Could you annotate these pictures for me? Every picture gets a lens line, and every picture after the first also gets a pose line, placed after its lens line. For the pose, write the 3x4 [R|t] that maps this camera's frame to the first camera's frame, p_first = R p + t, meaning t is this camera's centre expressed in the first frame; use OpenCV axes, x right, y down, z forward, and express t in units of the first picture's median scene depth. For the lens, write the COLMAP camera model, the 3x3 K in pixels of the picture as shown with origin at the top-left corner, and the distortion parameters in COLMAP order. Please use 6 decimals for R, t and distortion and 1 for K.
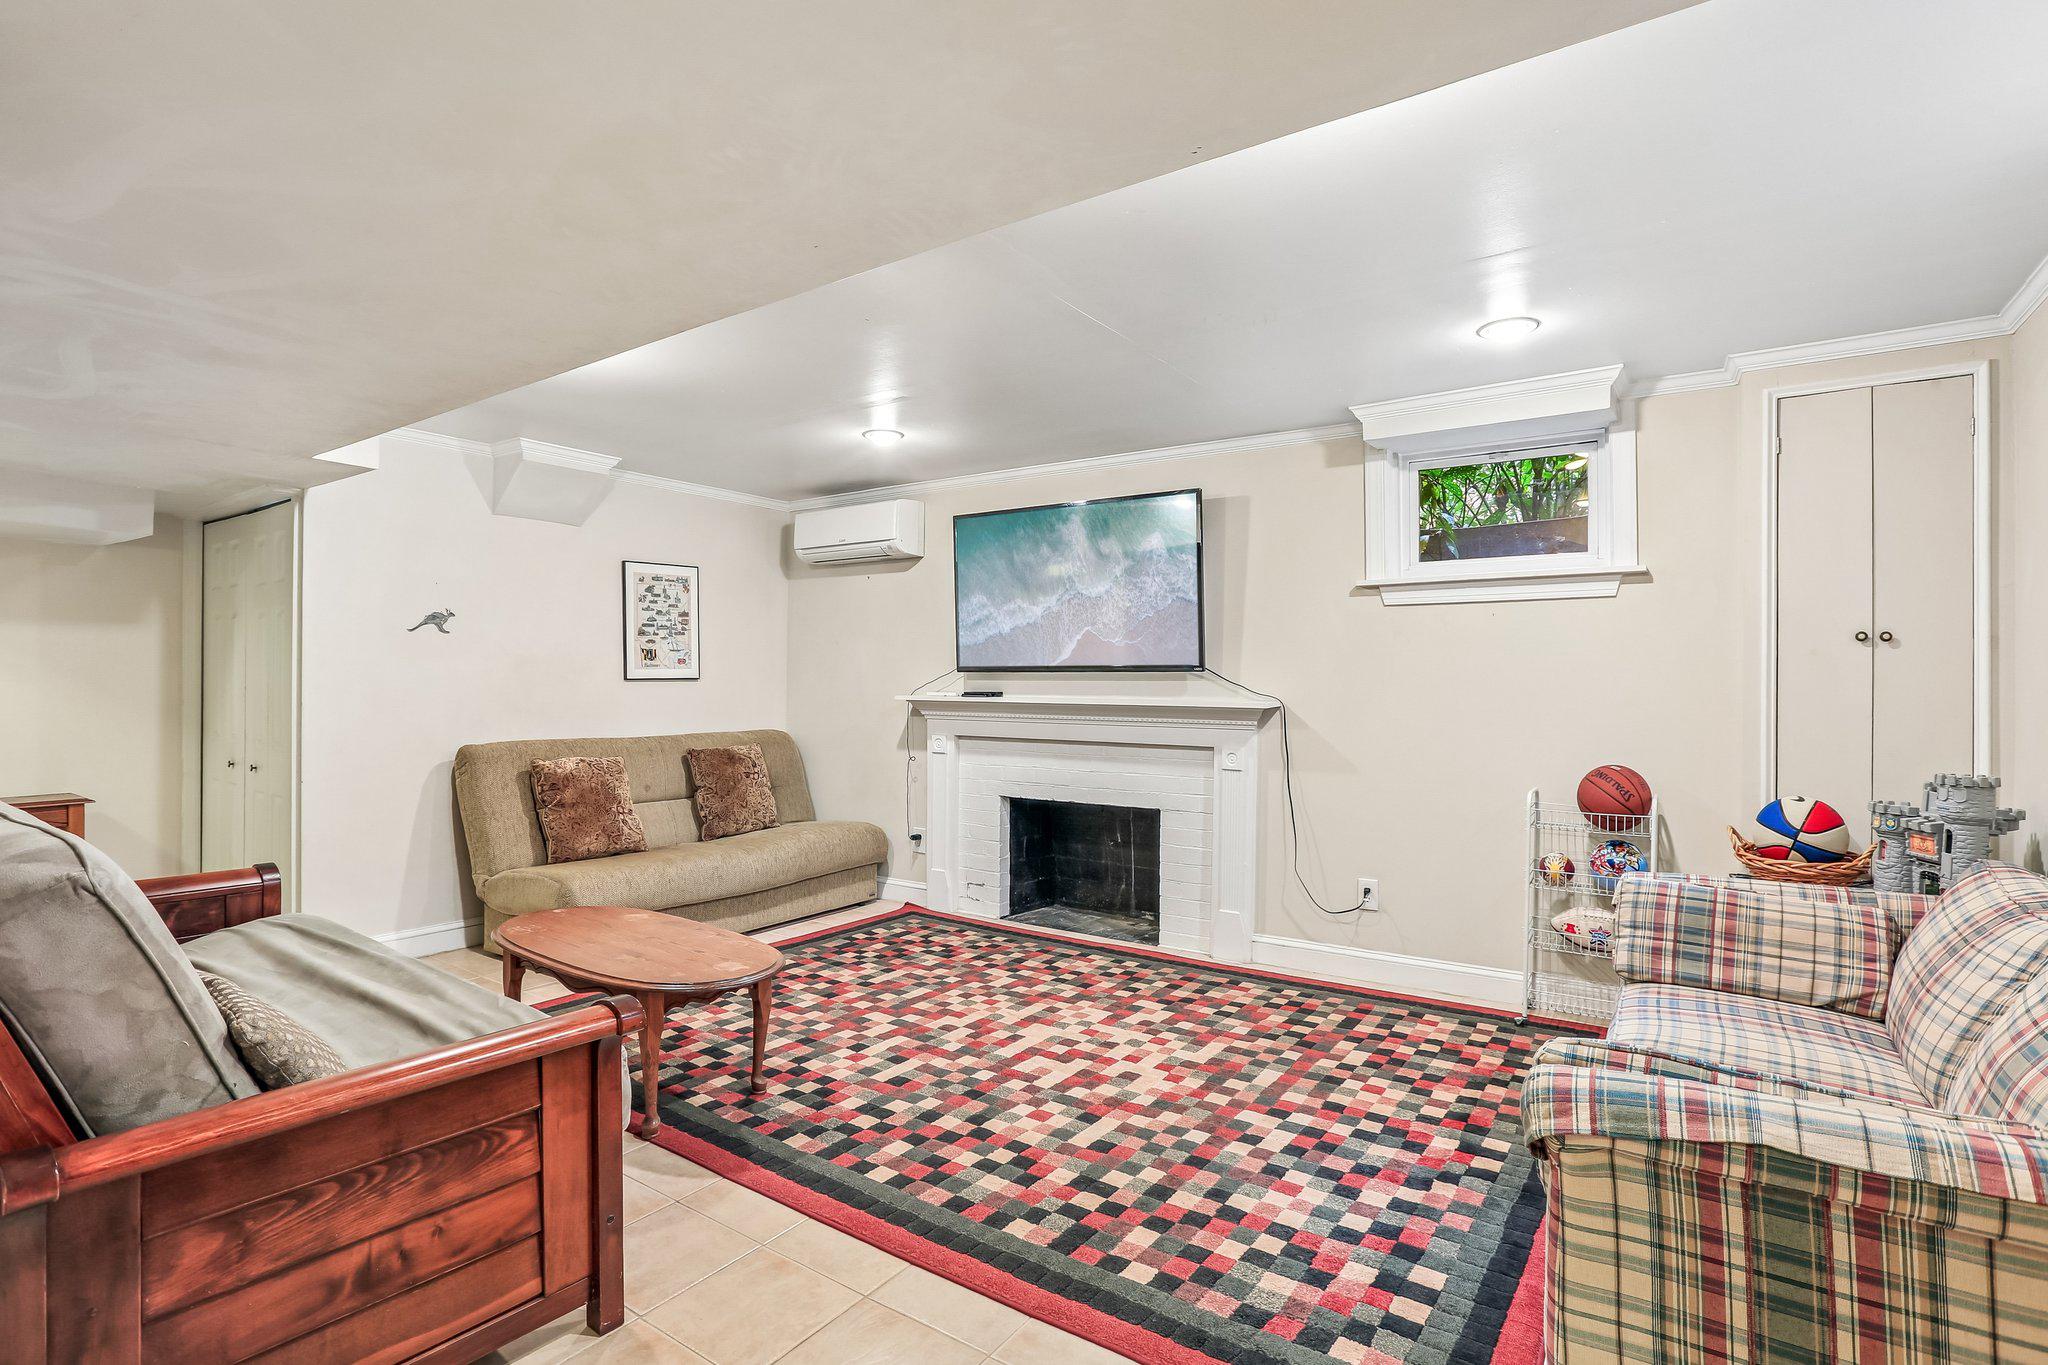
lens RADIAL K [[998.3, 0, 1025.1], [0, 998.3, 674.3], [0, 0, 1]] dist [-0.031770, 0.001578]
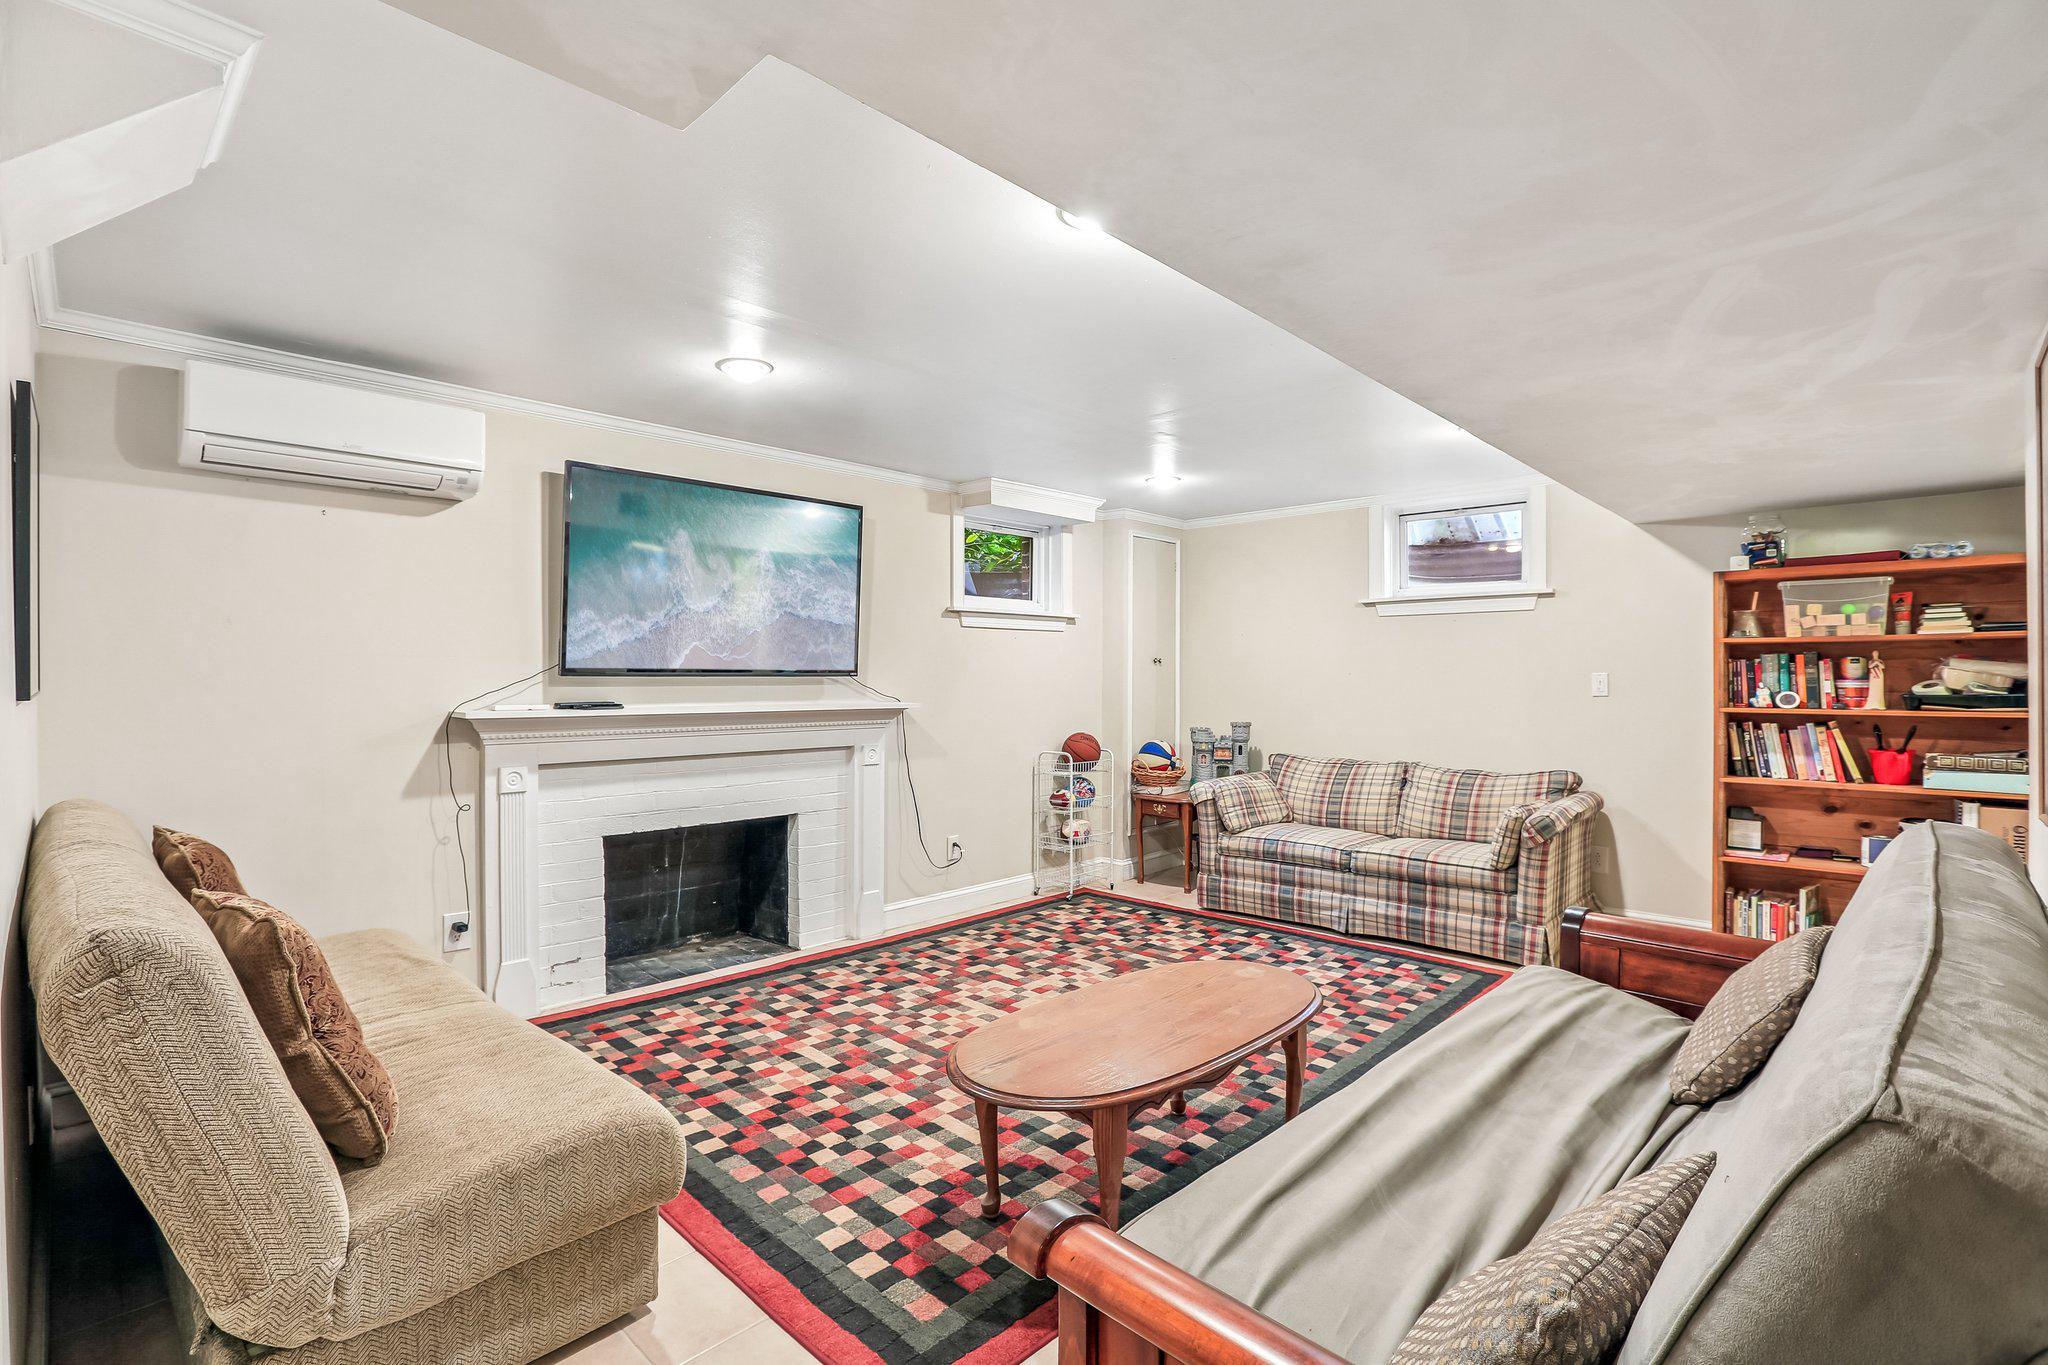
lens RADIAL K [[943.9, 0, 1018.6], [0, 943.9, 683.3], [0, 0, 1]] dist [-0.040307, 0.011009]
pose [[0.149414, -0.010500, 0.988719, -0.886507], [-0.013129, 0.999834, 0.012602, -0.012014], [-0.988688, -0.014864, 0.149251, 0.747814]]
